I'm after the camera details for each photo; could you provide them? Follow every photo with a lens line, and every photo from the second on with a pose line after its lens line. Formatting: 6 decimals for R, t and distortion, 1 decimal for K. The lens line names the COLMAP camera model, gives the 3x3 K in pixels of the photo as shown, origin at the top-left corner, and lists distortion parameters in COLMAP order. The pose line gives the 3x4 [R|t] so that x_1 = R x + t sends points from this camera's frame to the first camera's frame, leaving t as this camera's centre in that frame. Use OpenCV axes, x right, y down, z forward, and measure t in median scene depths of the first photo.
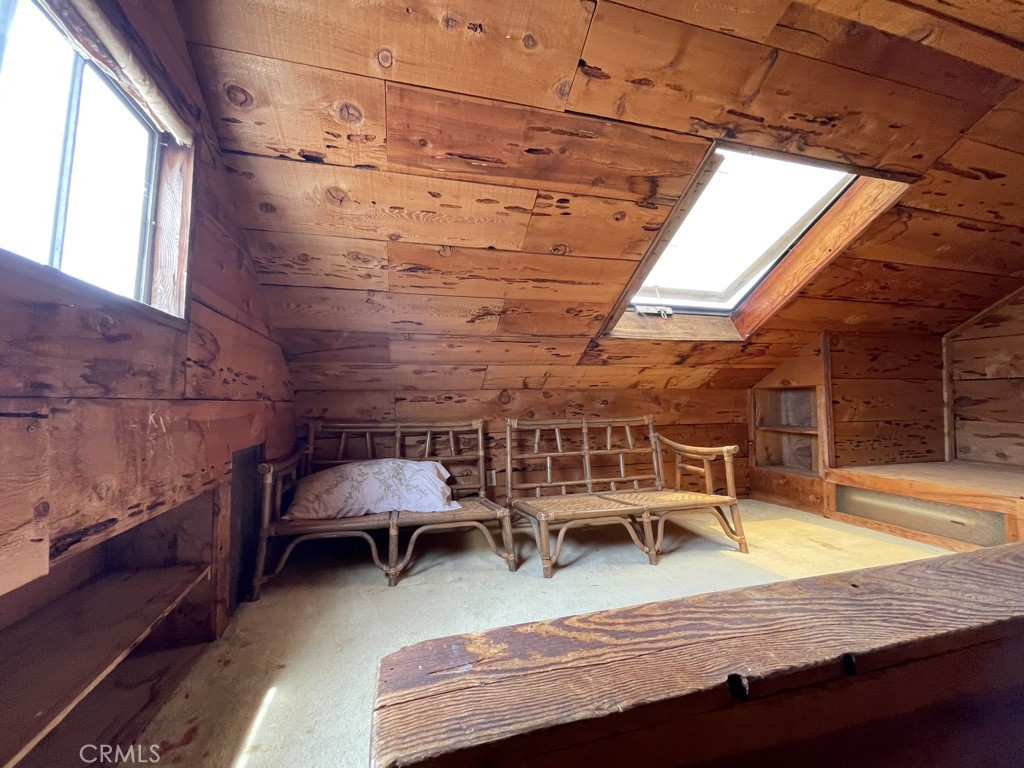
lens RADIAL K [[410.1, 0, 508.9], [0, 410.1, 383.4], [0, 0, 1]] dist [0.000288, -0.000183]
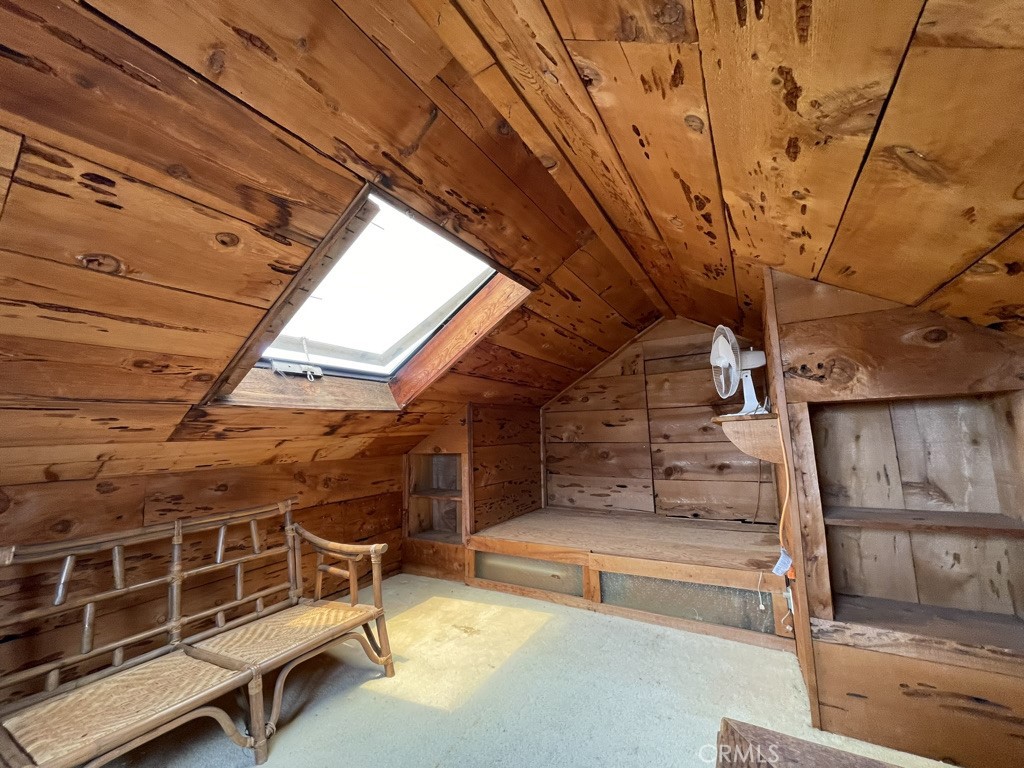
lens RADIAL K [[410.1, 0, 504.1], [0, 410.1, 384.7], [0, 0, 1]] dist [0.000288, -0.000183]
pose [[0.729456, 0.069613, 0.680477, 0.129193], [-0.009753, 0.995765, -0.091412, -0.096549], [-0.683958, 0.060045, 0.727046, 0.190715]]
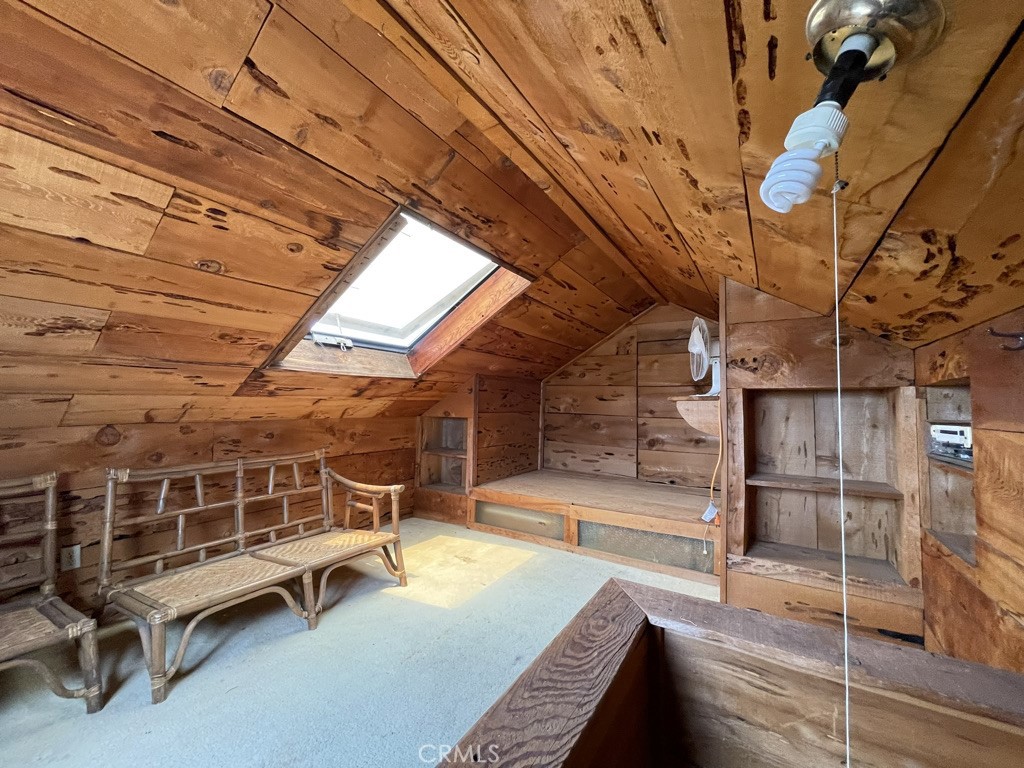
lens RADIAL K [[410.1, 0, 504.5], [0, 410.1, 383.0], [0, 0, 1]] dist [0.000288, -0.000183]
pose [[0.745264, 0.054818, 0.664512, 0.029962], [-0.055689, 0.998250, -0.019892, -0.101457], [-0.664440, -0.022181, 0.747013, 0.038616]]
